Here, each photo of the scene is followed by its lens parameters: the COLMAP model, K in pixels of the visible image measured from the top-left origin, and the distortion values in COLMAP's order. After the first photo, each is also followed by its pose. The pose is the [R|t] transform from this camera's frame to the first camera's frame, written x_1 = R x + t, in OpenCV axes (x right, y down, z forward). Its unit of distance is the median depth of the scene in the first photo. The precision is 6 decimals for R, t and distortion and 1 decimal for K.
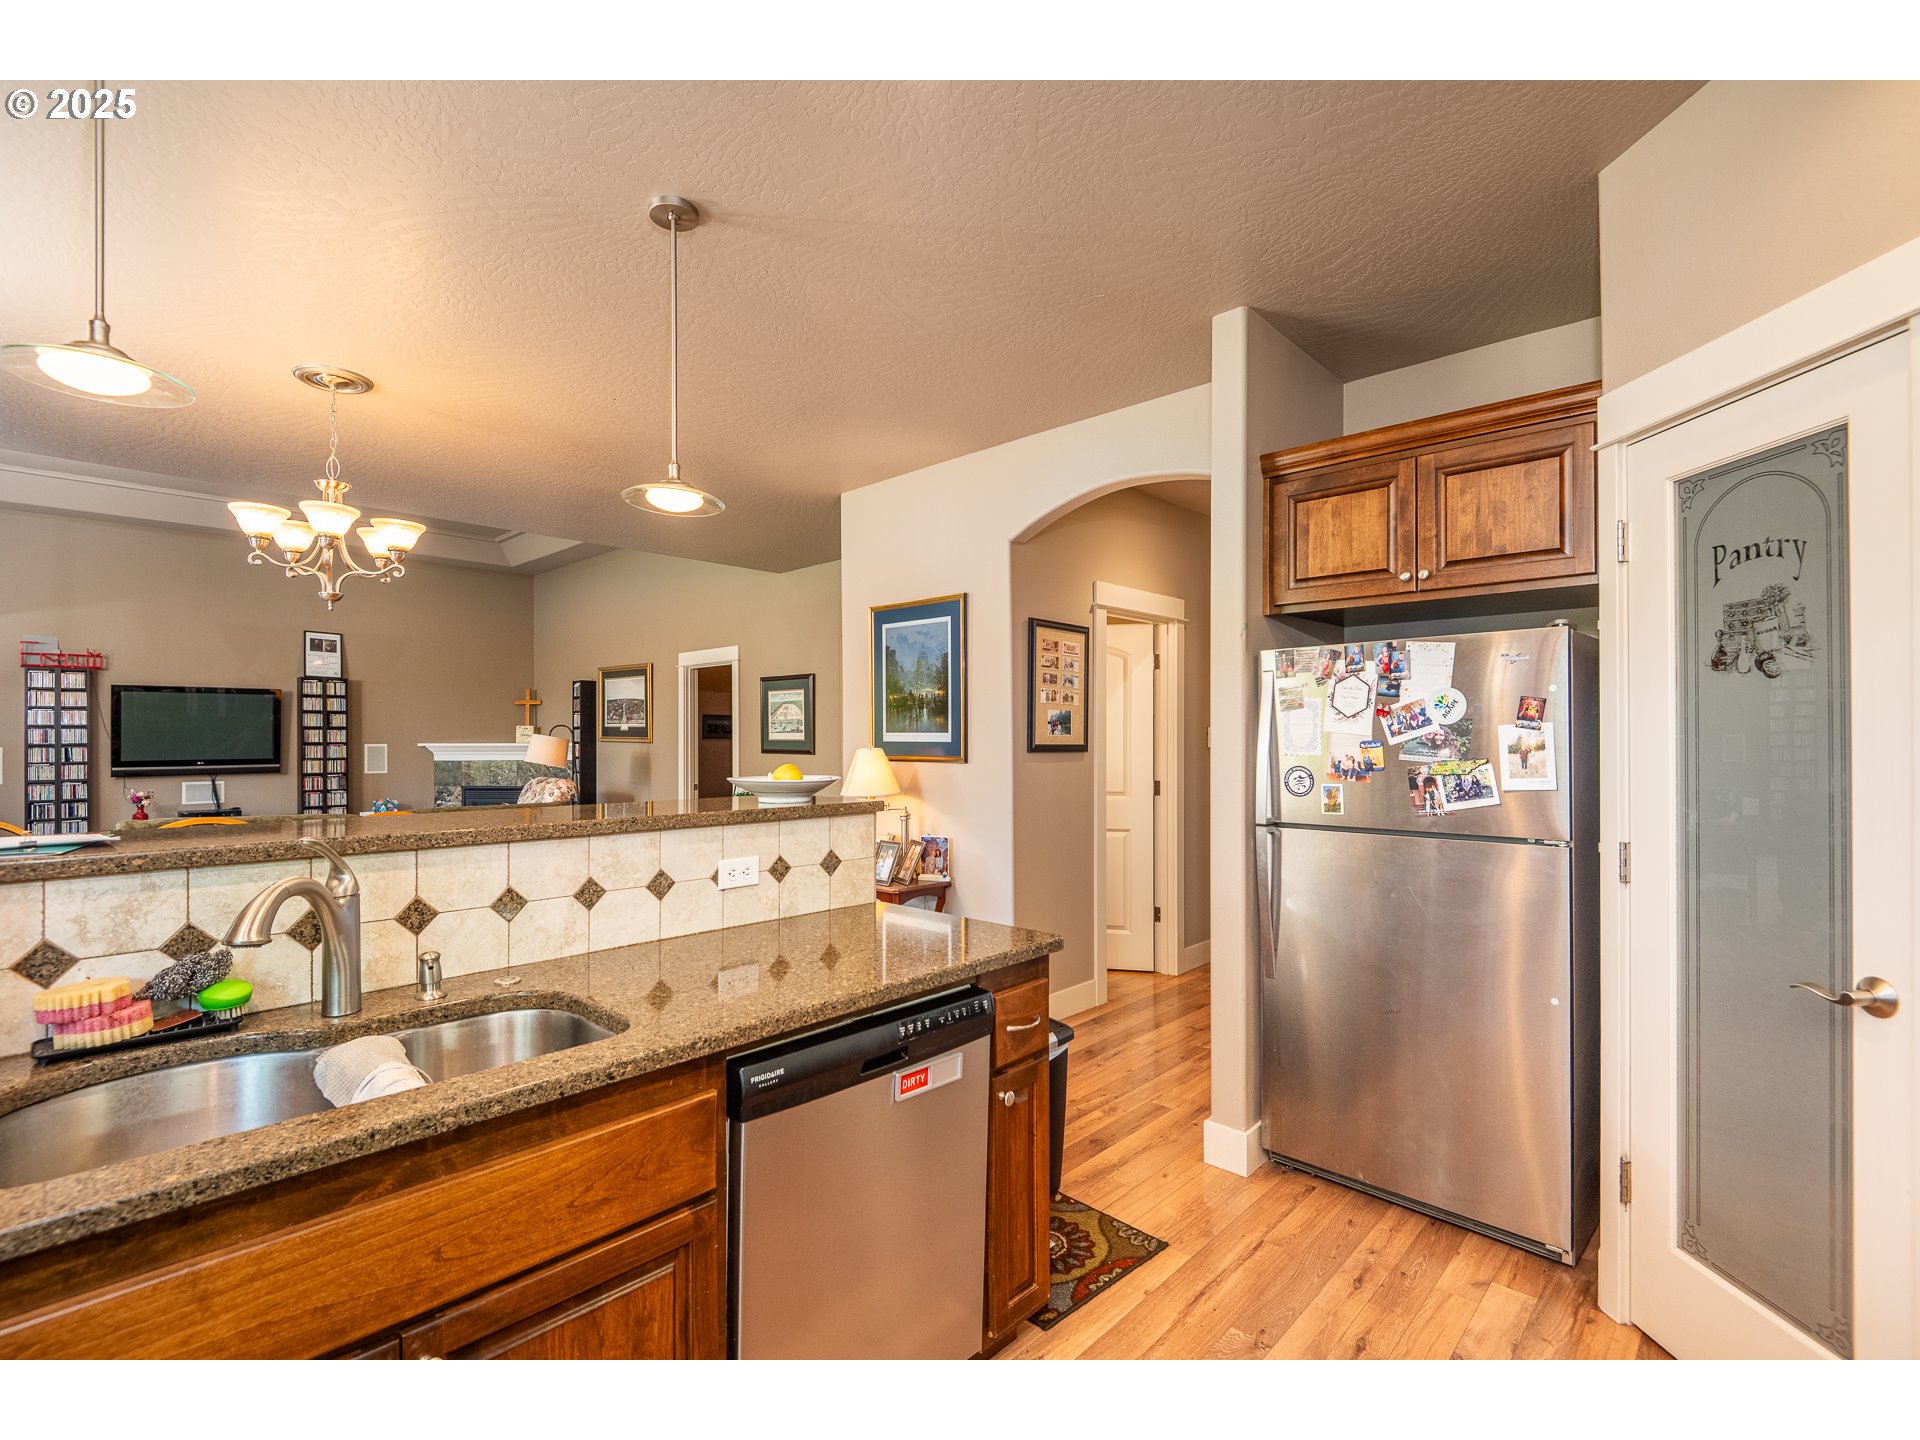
lens RADIAL K [[923.5, 0, 960.1], [0, 923.5, 745.9], [0, 0, 1]] dist [0.003513, -0.010850]
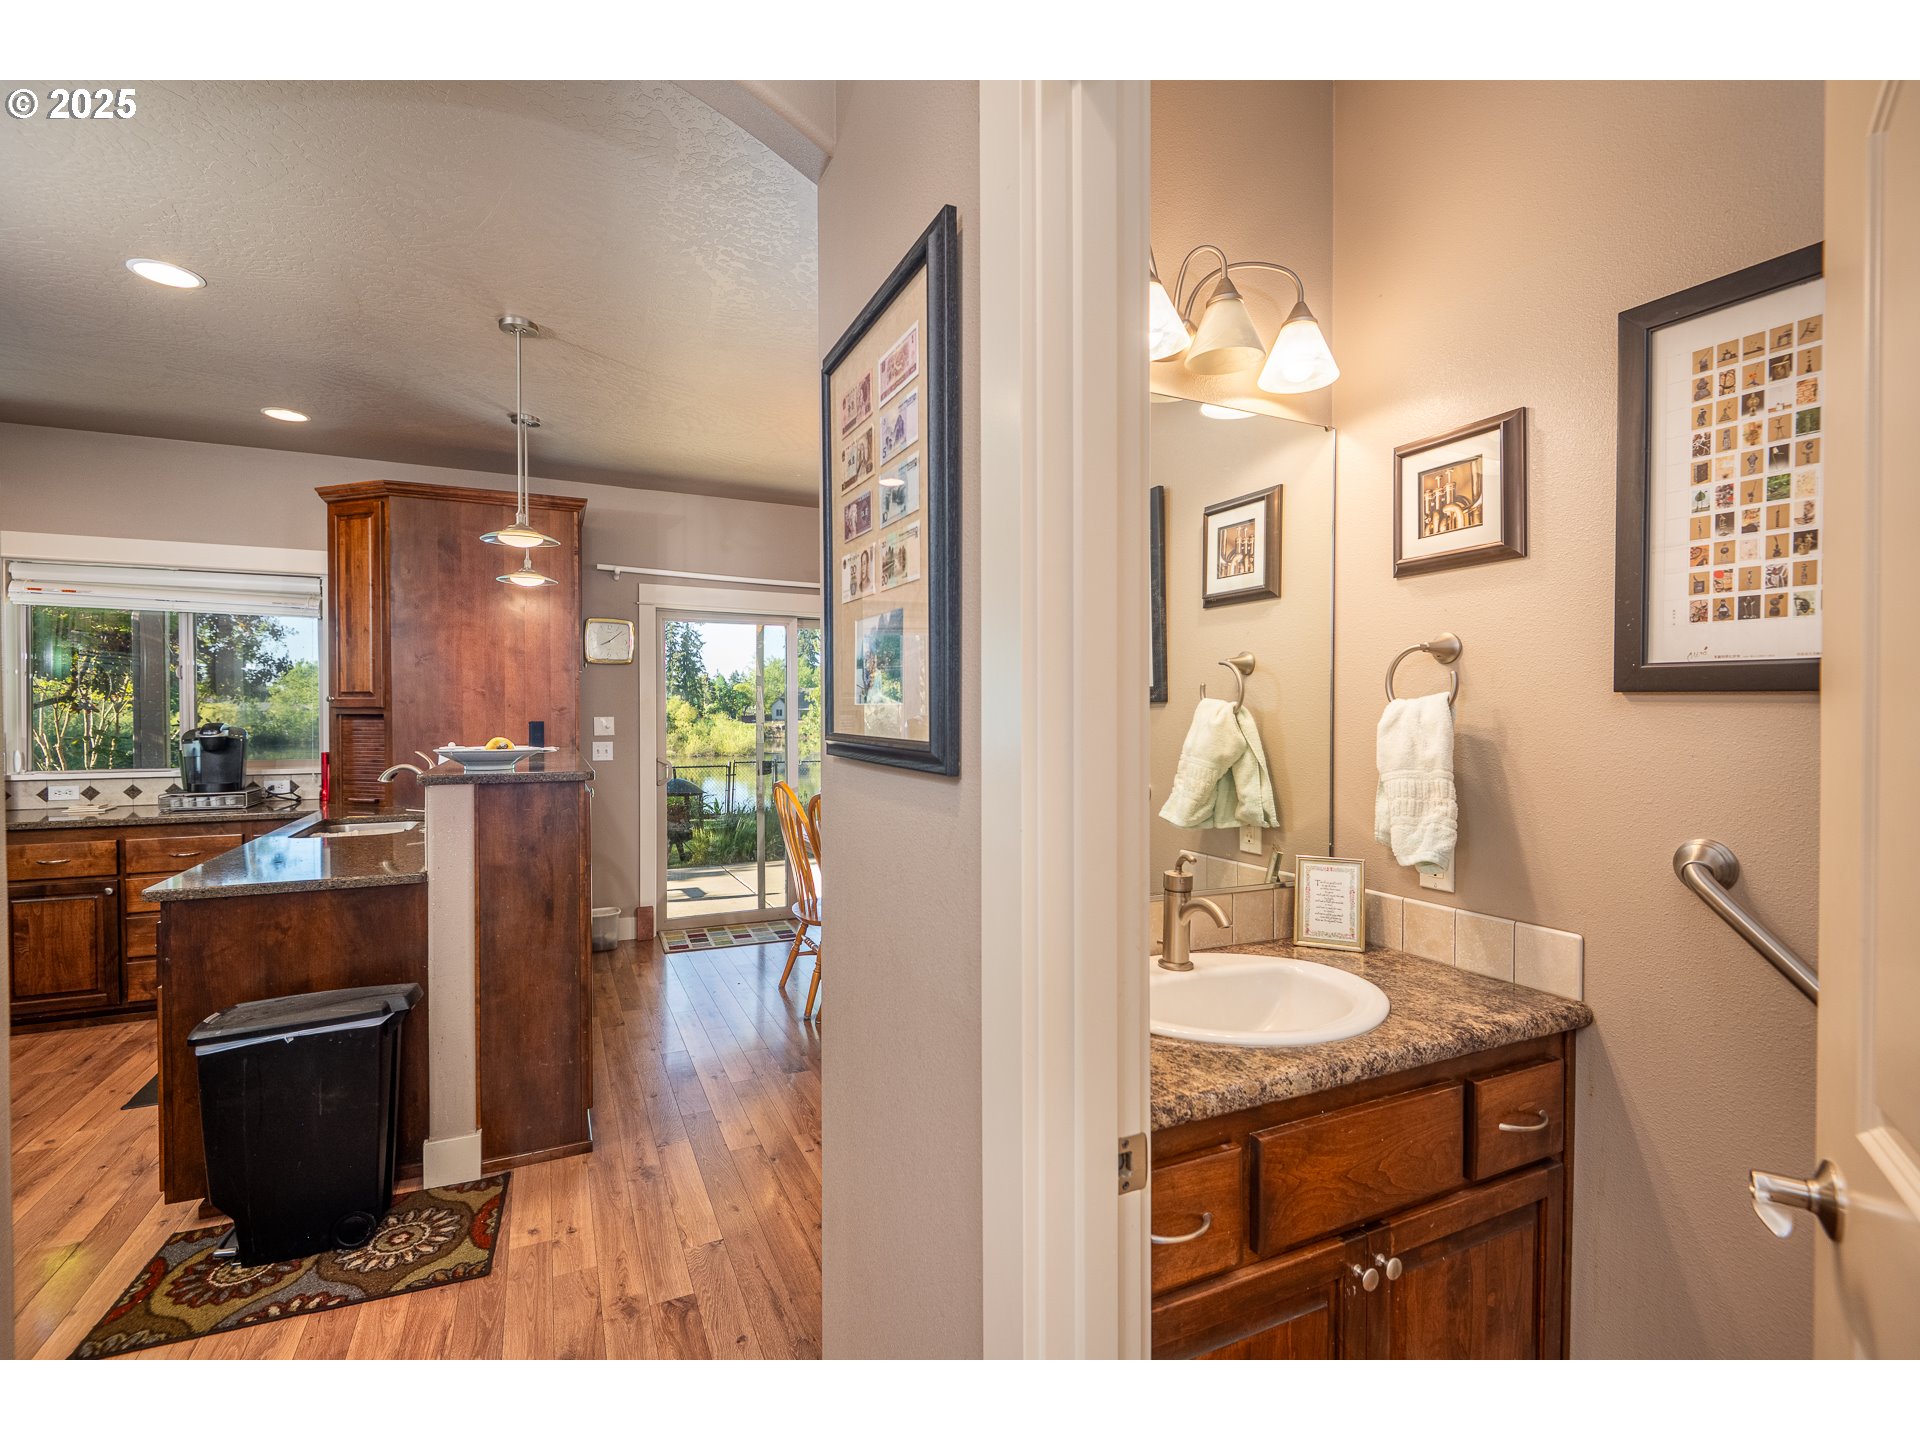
lens RADIAL K [[867.5, 0, 960.0], [0, 867.5, 720.0], [0, 0, 1]] dist [0.013270, -0.009104]
pose [[-0.388555, 0.012182, -0.921345, 0.760921], [-0.002935, 0.999891, 0.014459, -0.023821], [0.921421, 0.008322, -0.388477, 2.510933]]
